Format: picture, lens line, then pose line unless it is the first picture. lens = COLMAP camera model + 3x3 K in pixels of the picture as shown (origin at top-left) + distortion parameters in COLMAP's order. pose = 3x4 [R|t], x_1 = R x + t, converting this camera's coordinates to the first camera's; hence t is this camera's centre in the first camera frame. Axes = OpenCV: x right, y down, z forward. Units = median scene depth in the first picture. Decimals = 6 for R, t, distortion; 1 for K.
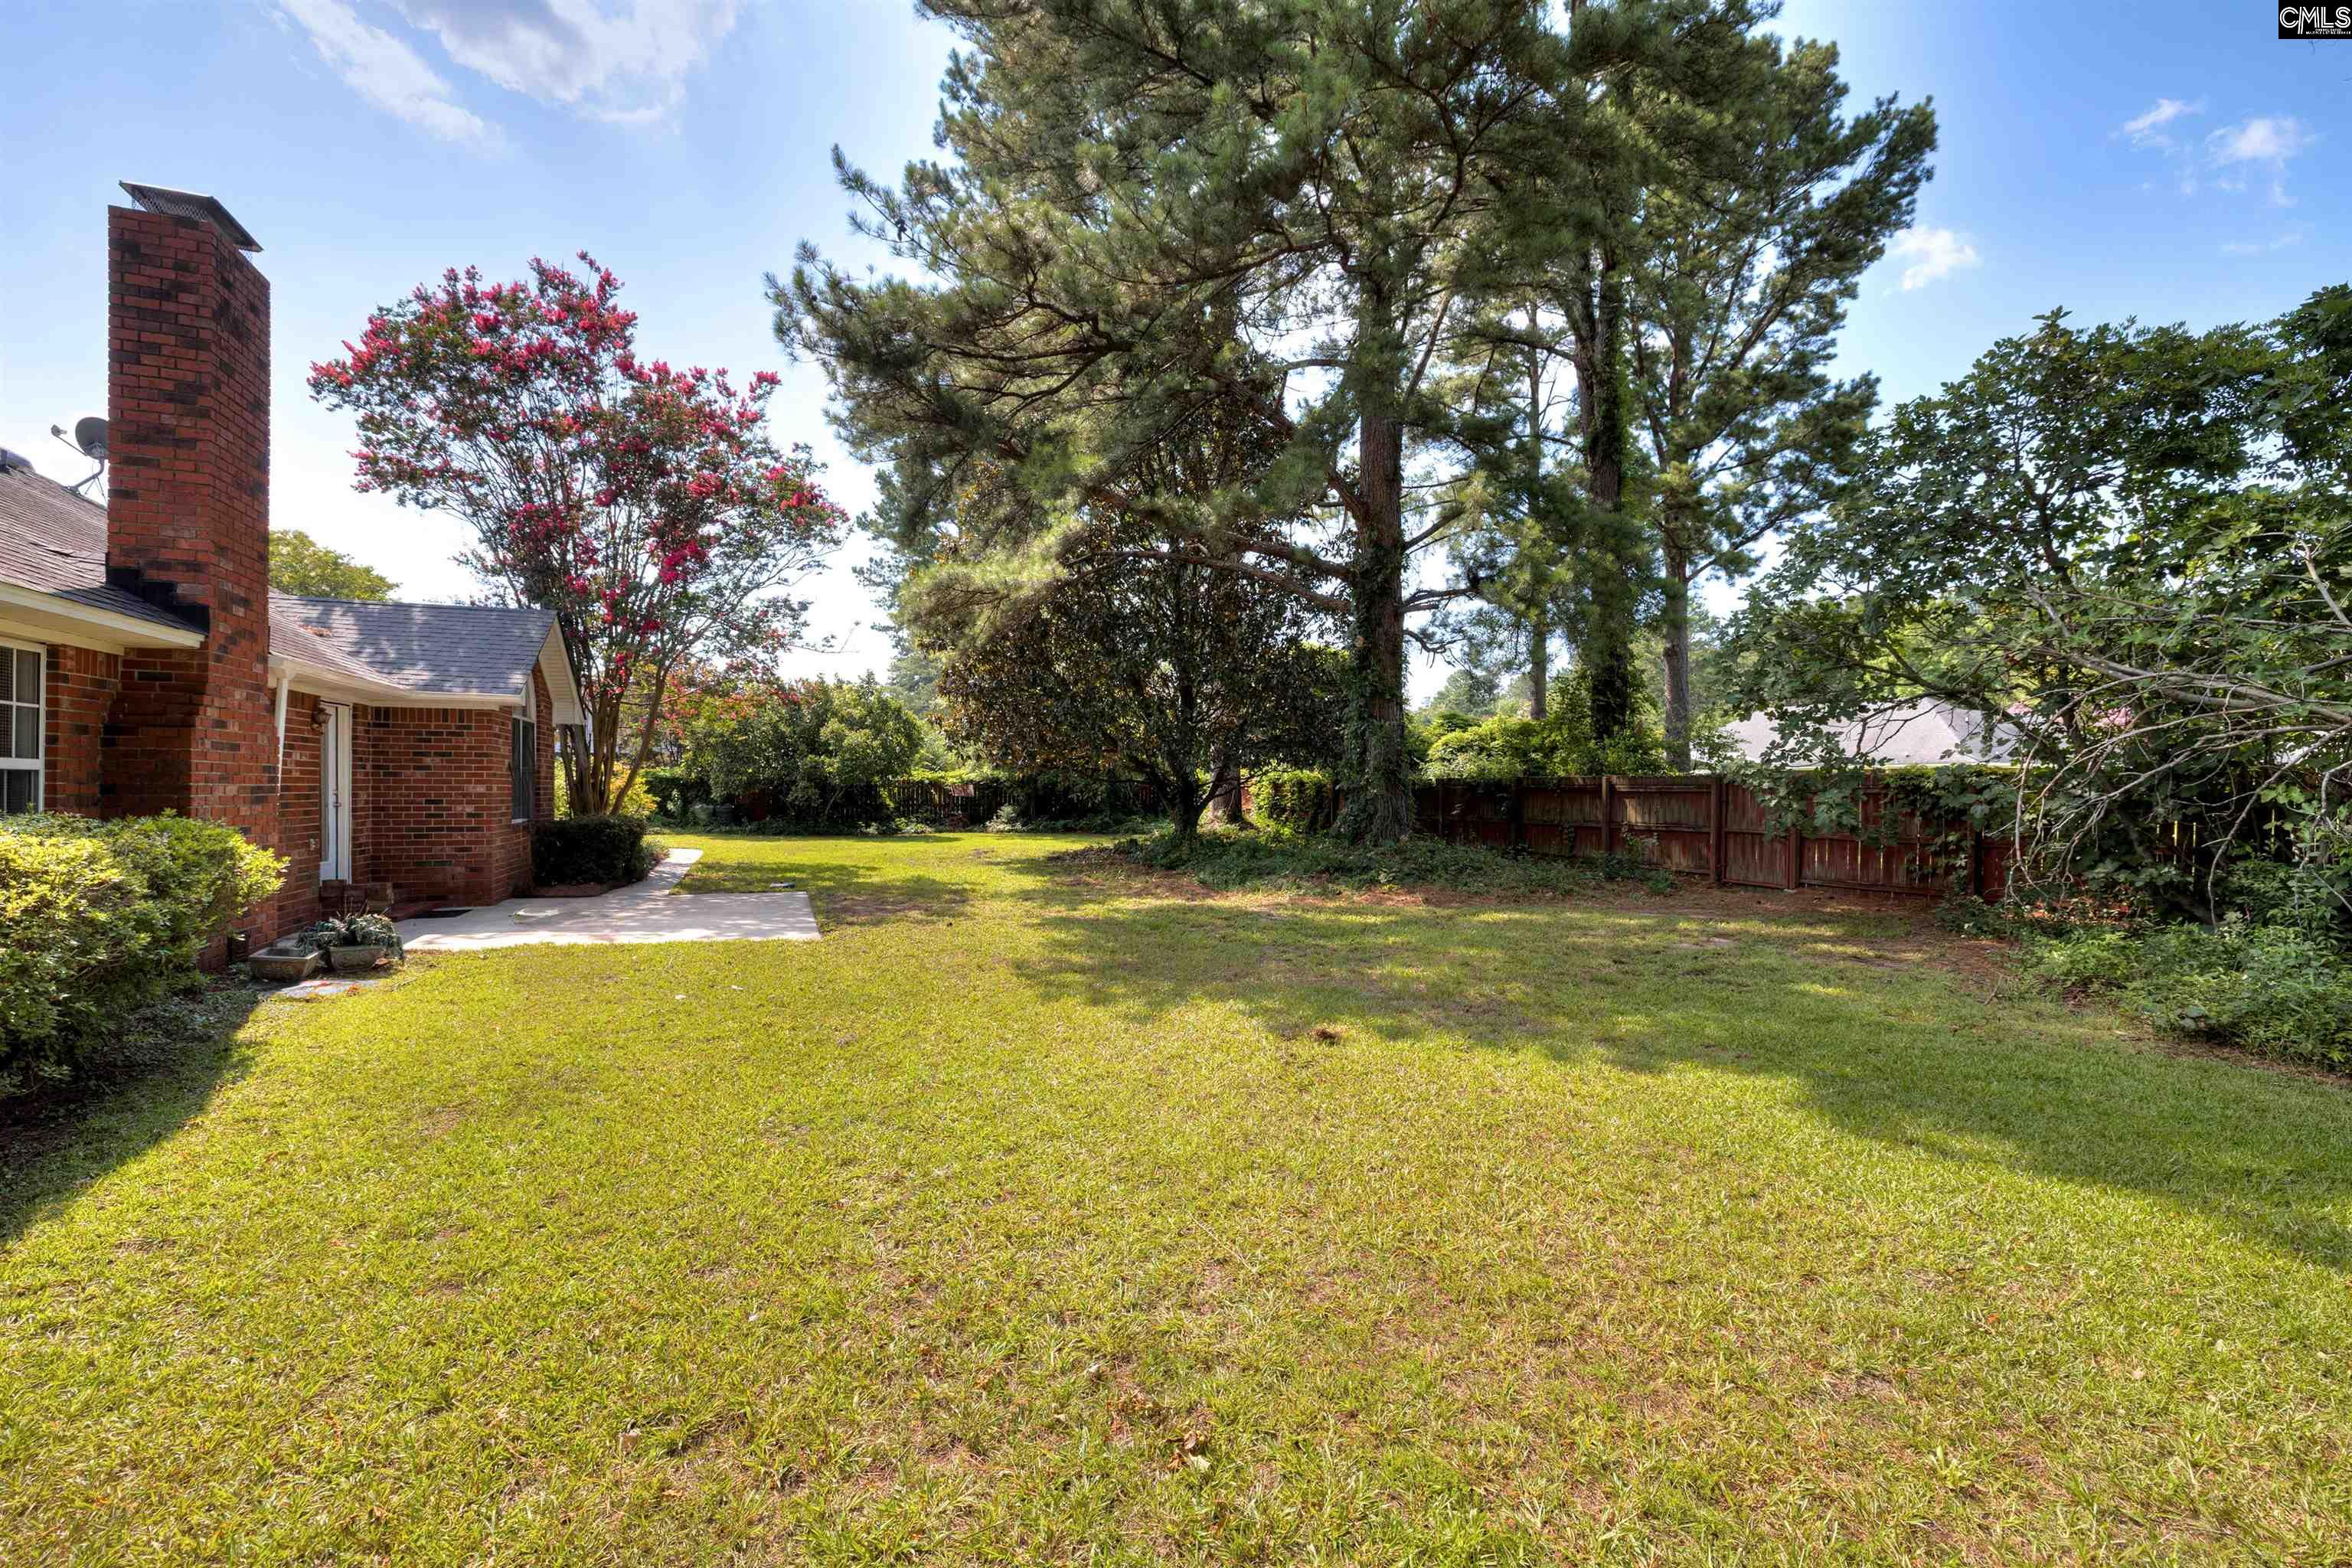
lens RADIAL K [[999.6, 0, 1193.5], [0, 999.6, 791.4], [0, 0, 1]] dist [0.000167, -0.000261]
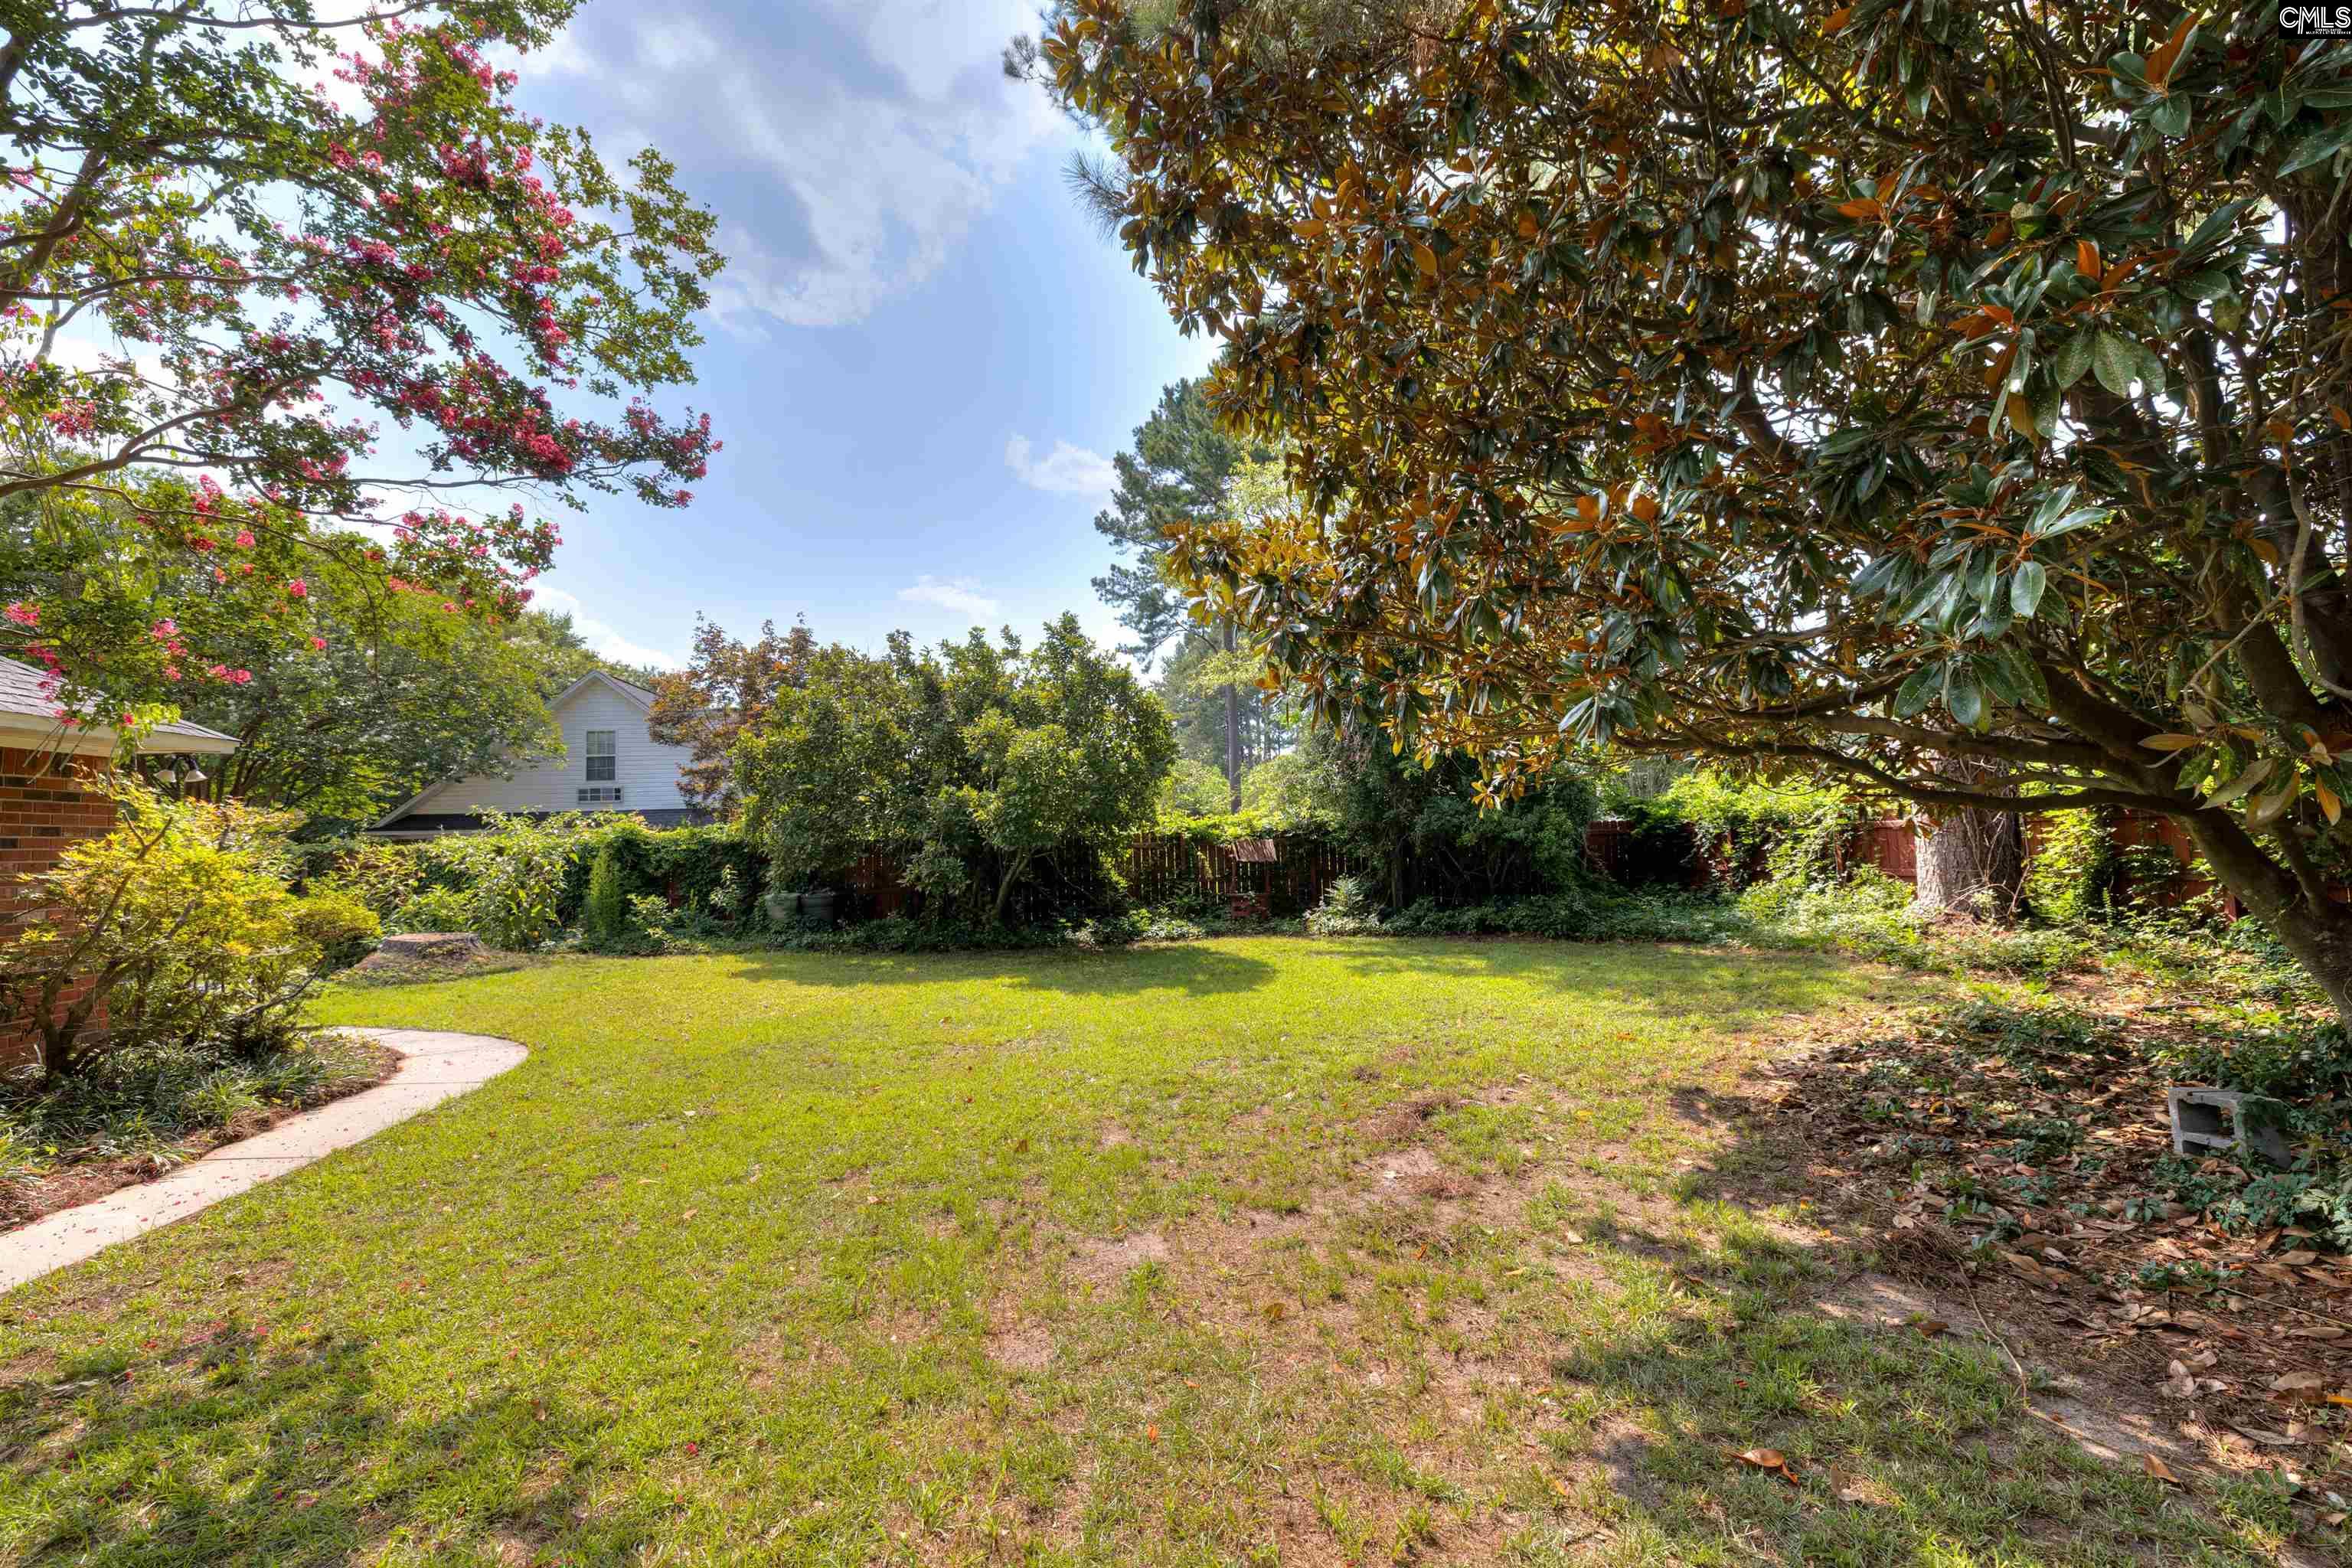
lens RADIAL K [[999.6, 0, 1172.5], [0, 999.6, 792.1], [0, 0, 1]] dist [0.000167, -0.000261]
pose [[0.961926, -0.042561, -0.269975, -0.140638], [0.029218, 0.998154, -0.053252, -0.005073], [0.271743, 0.043336, 0.961394, 0.527311]]
